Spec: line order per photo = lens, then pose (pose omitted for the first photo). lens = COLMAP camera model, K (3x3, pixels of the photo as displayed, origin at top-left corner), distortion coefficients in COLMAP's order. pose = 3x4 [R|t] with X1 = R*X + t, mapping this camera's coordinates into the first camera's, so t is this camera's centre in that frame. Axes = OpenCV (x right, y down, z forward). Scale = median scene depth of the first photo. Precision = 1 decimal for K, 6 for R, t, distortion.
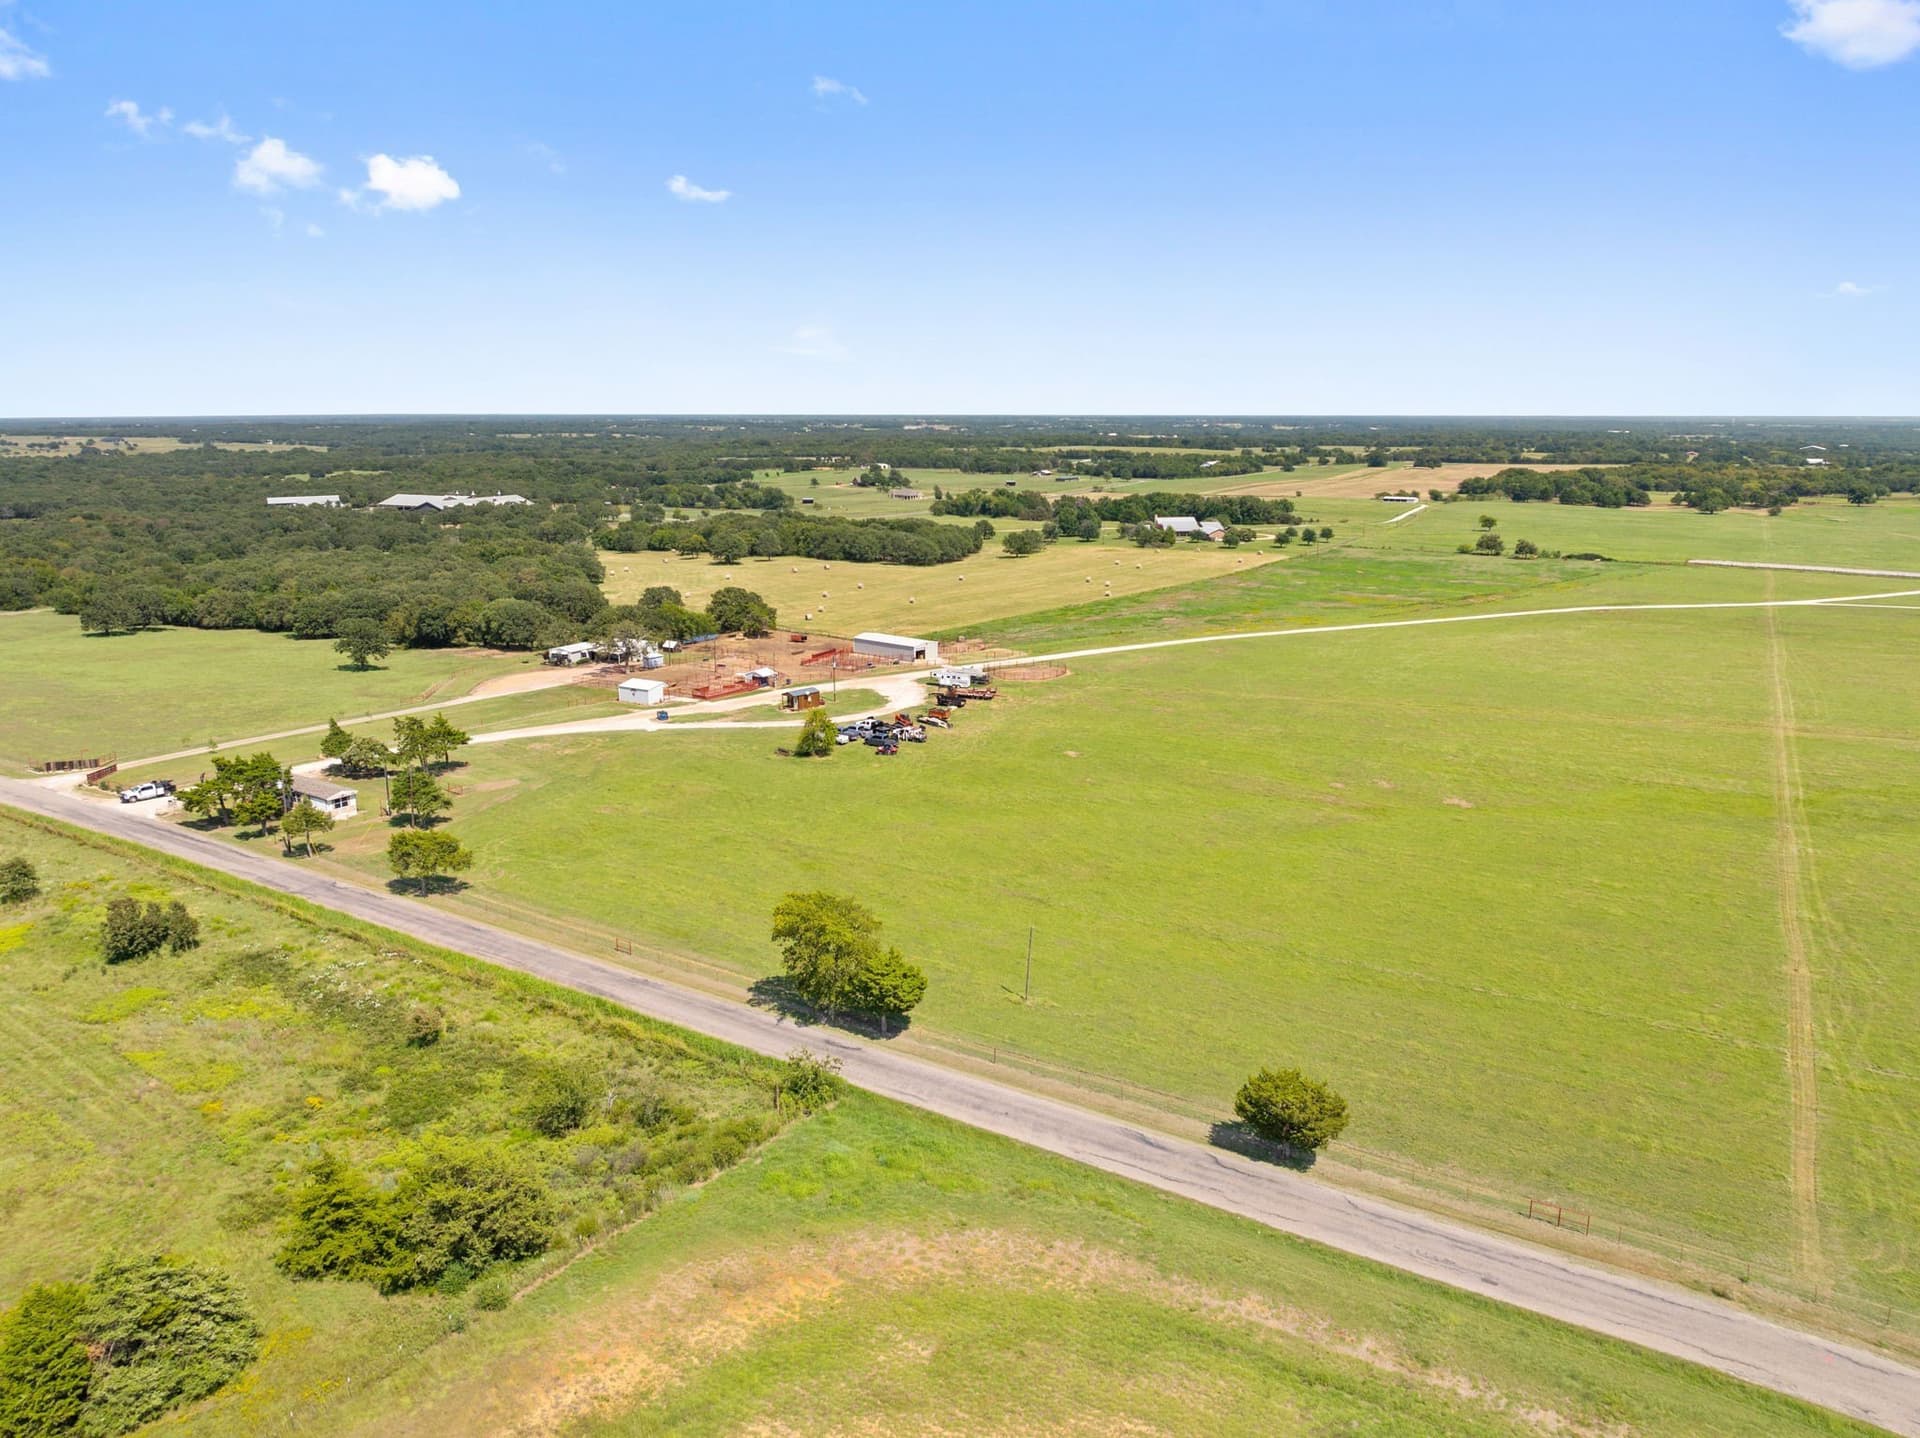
lens RADIAL K [[1334.1, 0, 960.0], [0, 1334.1, 719.0], [0, 0, 1]] dist [-0.038557, 0.000803]
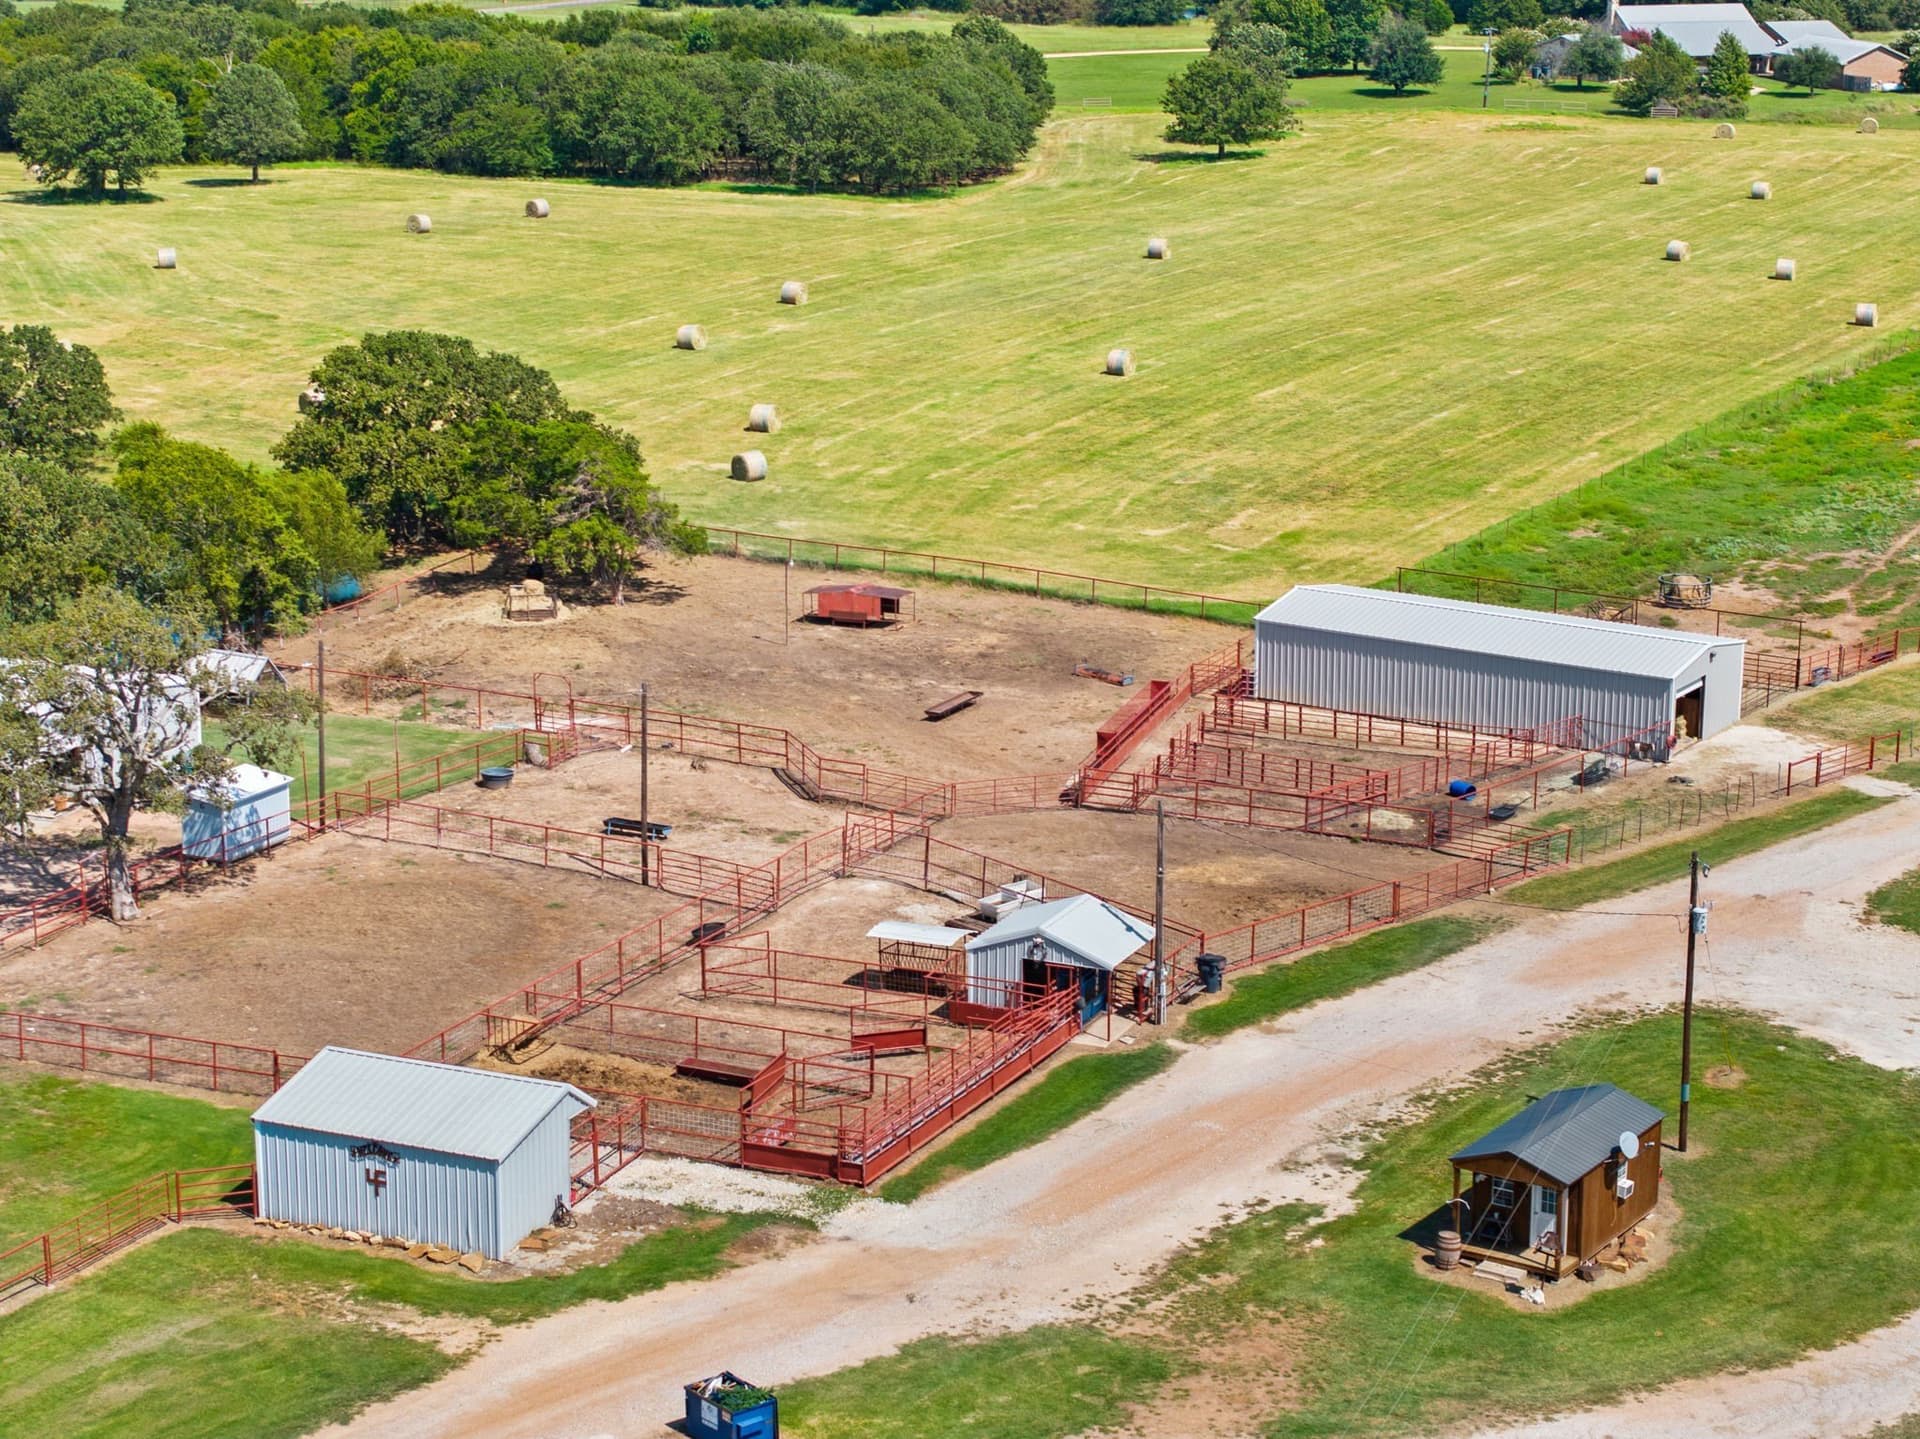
lens RADIAL K [[3769.6, 0, 958.4], [0, 3769.6, 923.6], [0, 0, 1]] dist [-0.165879, 0.825737]
pose [[0.990163, -0.036017, 0.135201, -0.149939], [0.024523, 0.996016, 0.085742, -0.050312], [-0.137750, -0.081583, 0.987101, 0.376630]]
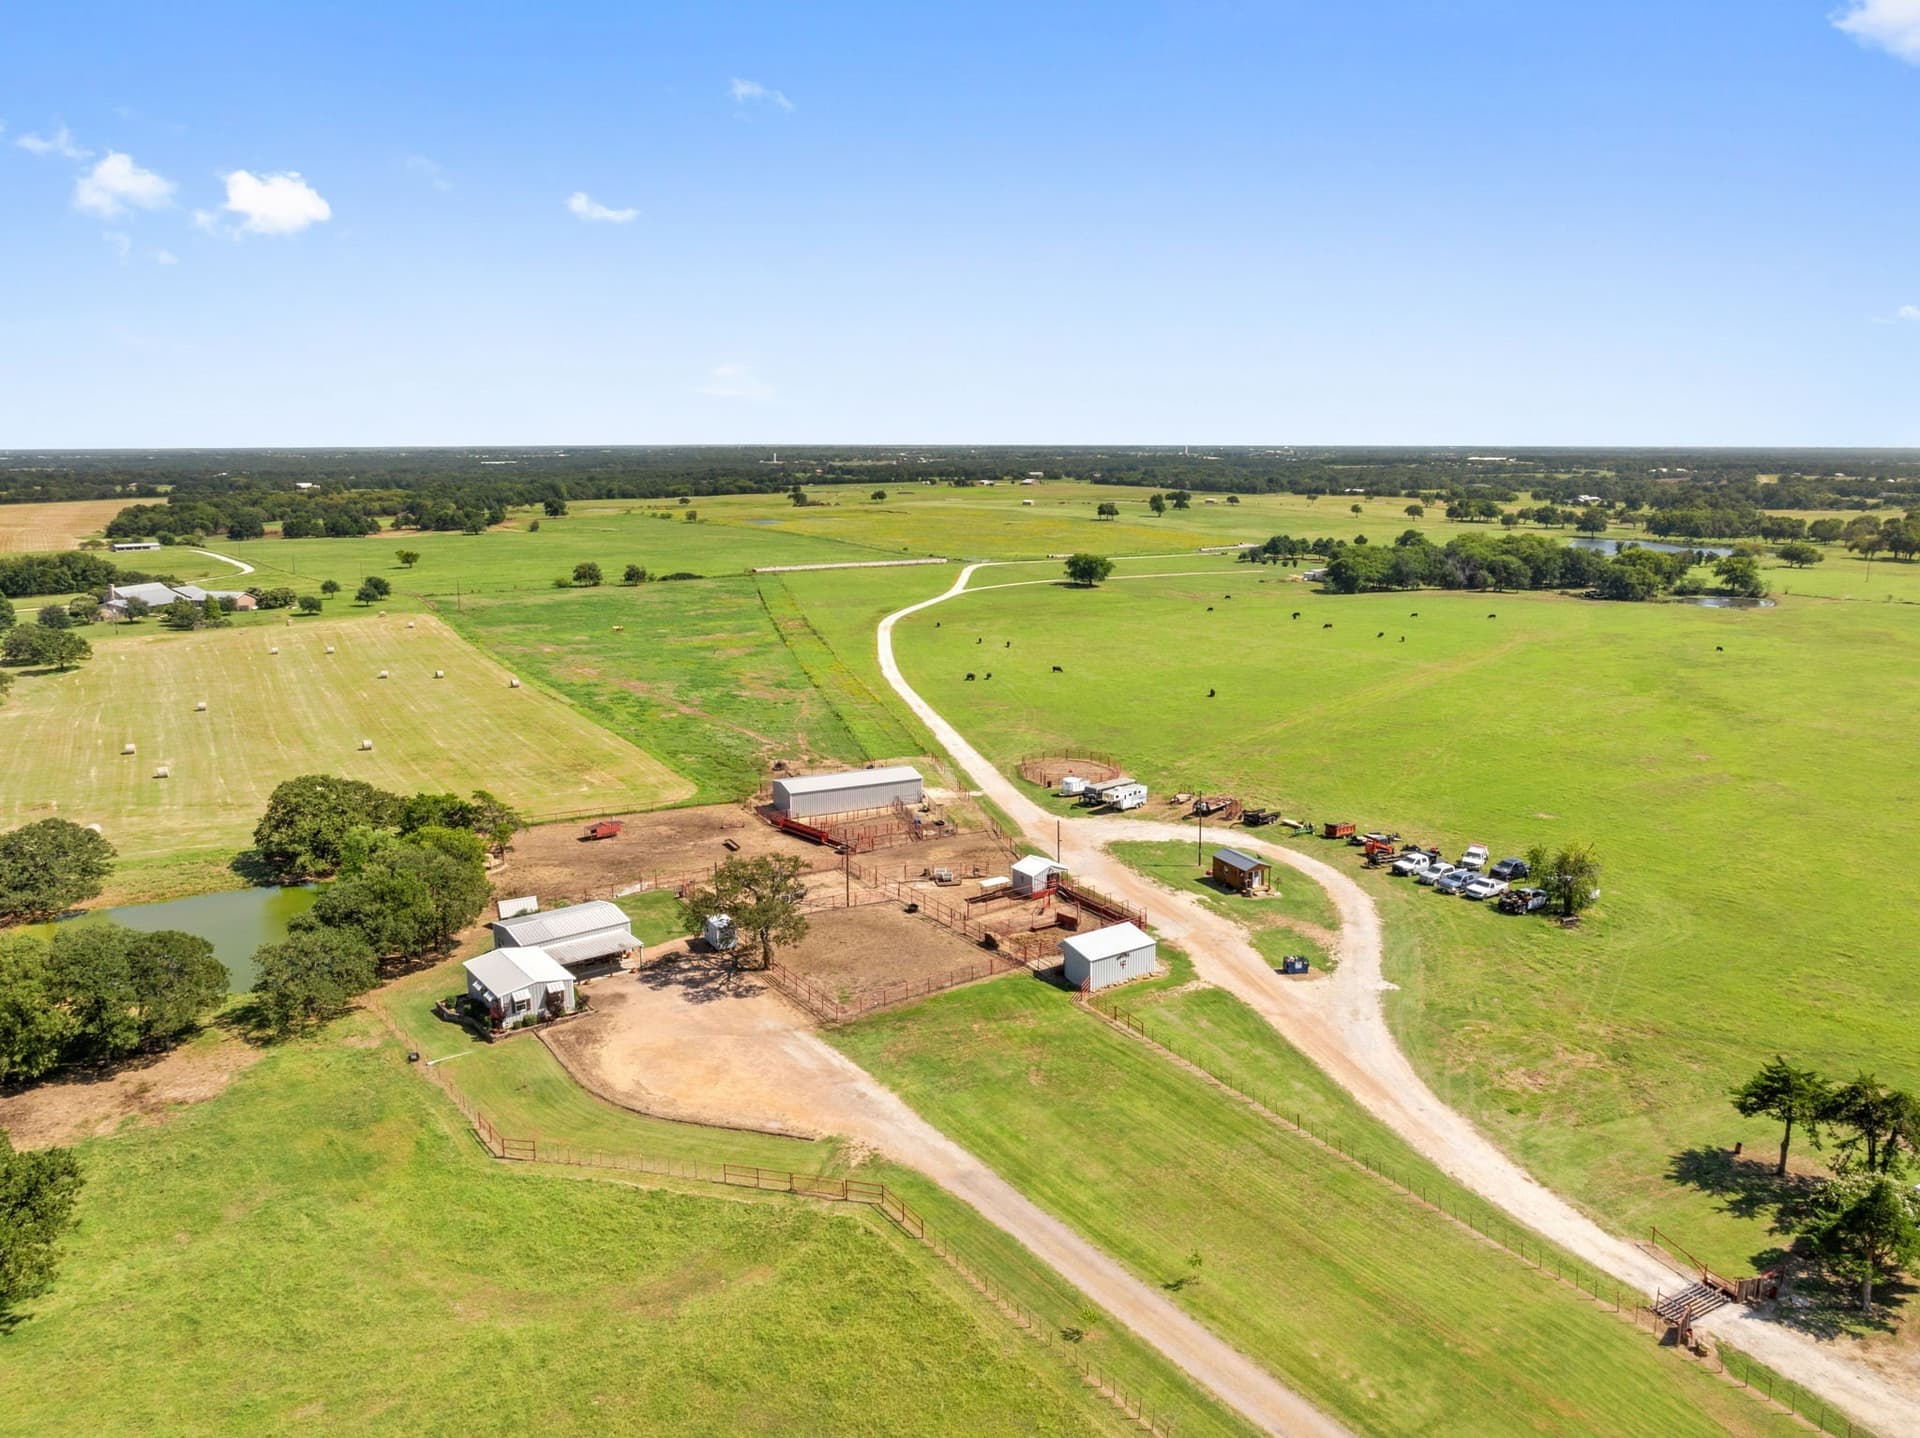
lens RADIAL K [[1356.3, 0, 971.0], [0, 1356.3, 725.0], [0, 0, 1]] dist [-0.037047, 0.000523]
pose [[0.414941, -0.188208, 0.890170, -0.437477], [0.207563, 0.972154, 0.108788, -0.106677], [-0.885856, 0.139626, 0.442451, 0.518839]]
